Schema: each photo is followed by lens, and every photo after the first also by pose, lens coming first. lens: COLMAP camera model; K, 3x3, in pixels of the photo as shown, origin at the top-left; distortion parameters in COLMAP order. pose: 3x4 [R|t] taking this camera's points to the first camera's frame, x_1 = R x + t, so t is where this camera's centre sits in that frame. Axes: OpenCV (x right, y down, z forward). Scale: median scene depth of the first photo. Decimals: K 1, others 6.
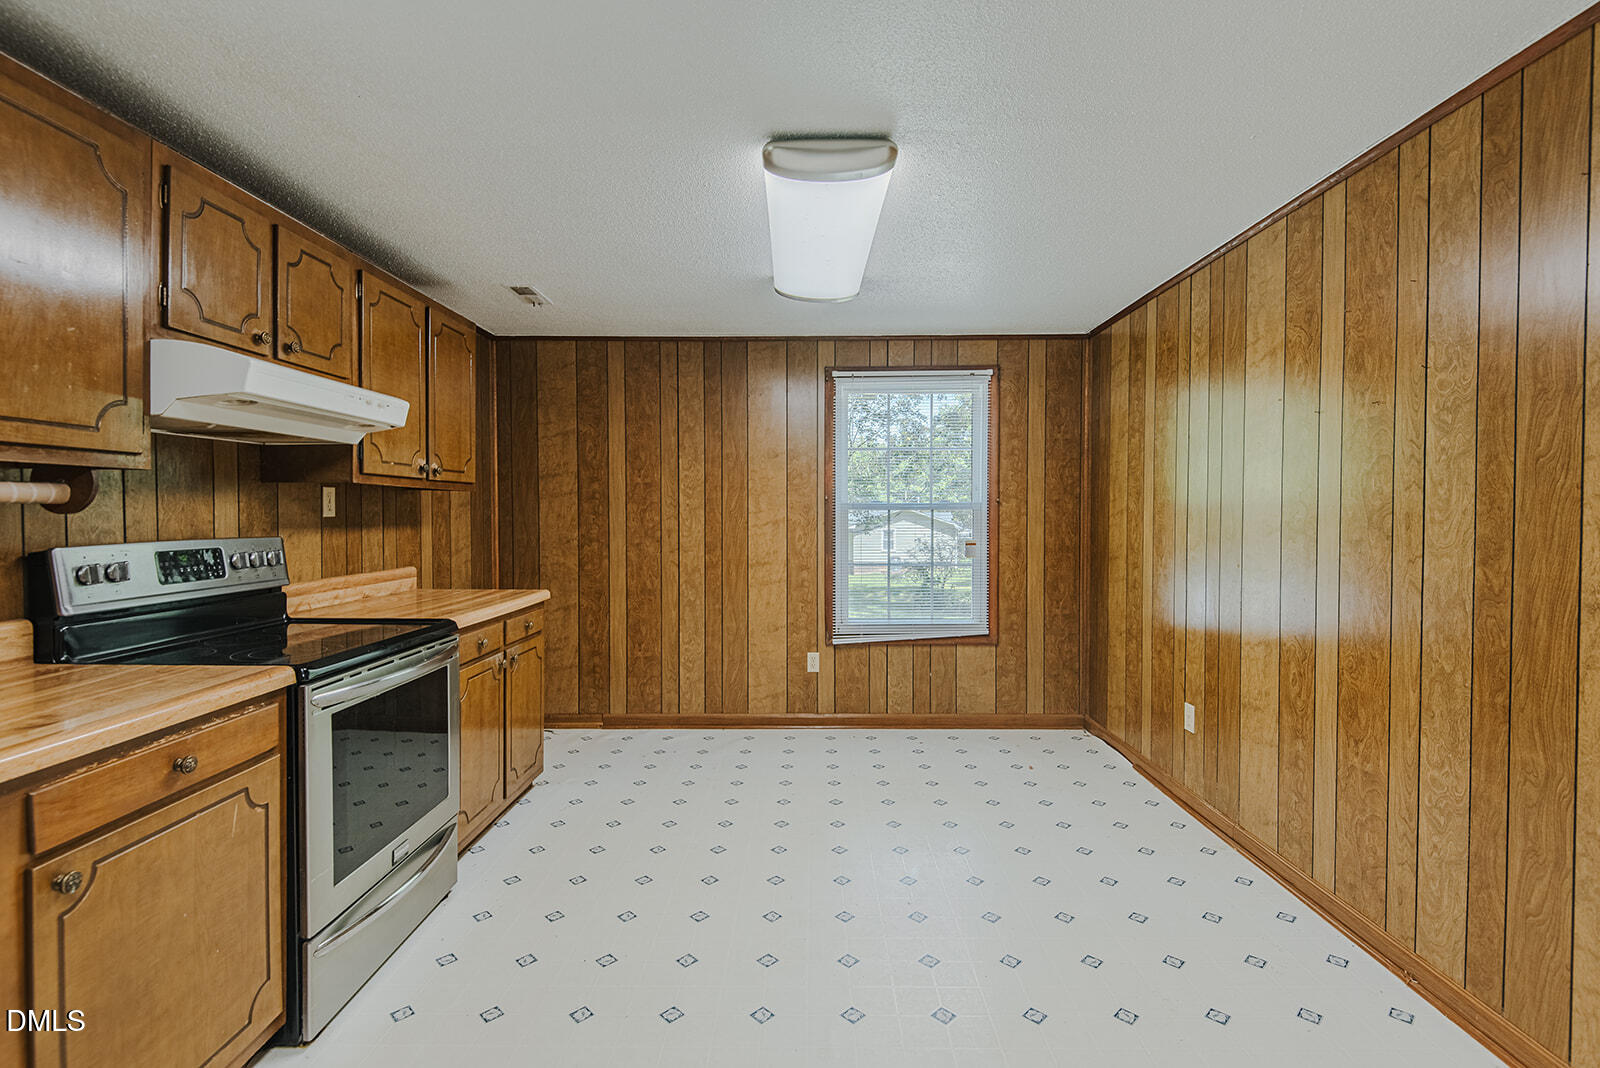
lens RADIAL K [[730.2, 0, 804.8], [0, 730.2, 530.6], [0, 0, 1]] dist [0.030837, -0.001126]
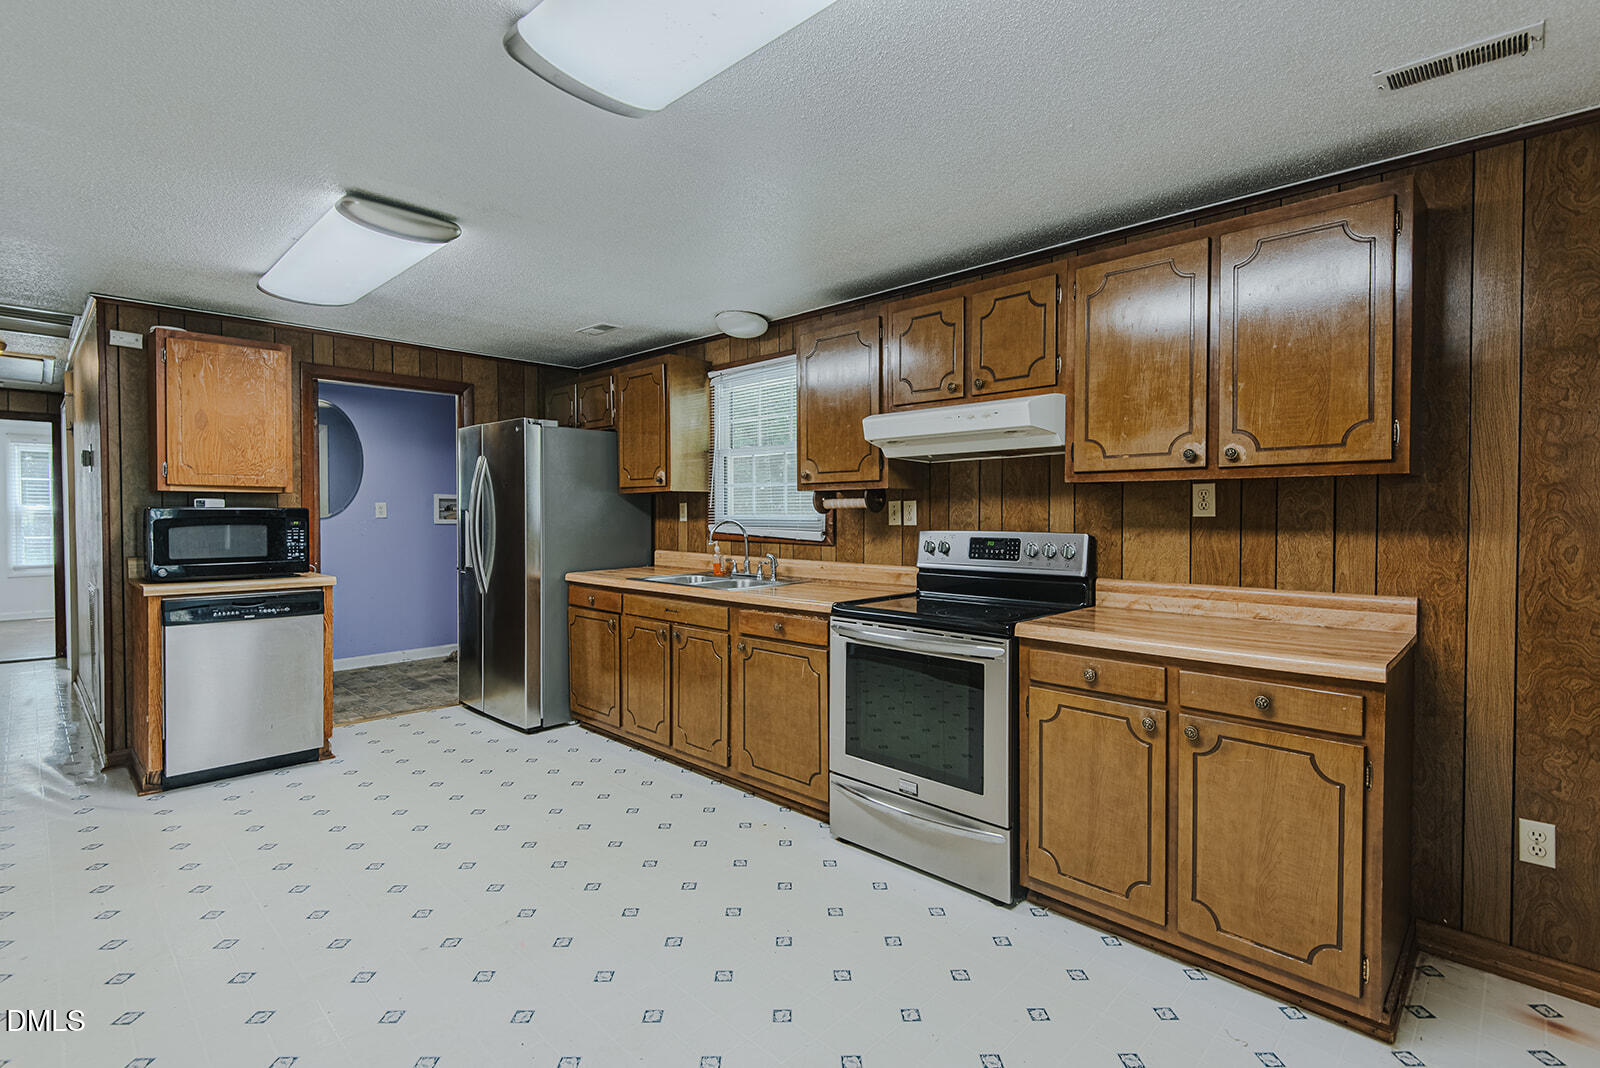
lens RADIAL K [[730.2, 0, 804.8], [0, 730.2, 530.6], [0, 0, 1]] dist [0.030837, -0.001126]
pose [[-0.674864, 0.013079, -0.737826, 0.382053], [-0.021427, 0.999074, 0.037308, -0.027709], [0.737631, 0.040987, -0.673959, 1.388950]]
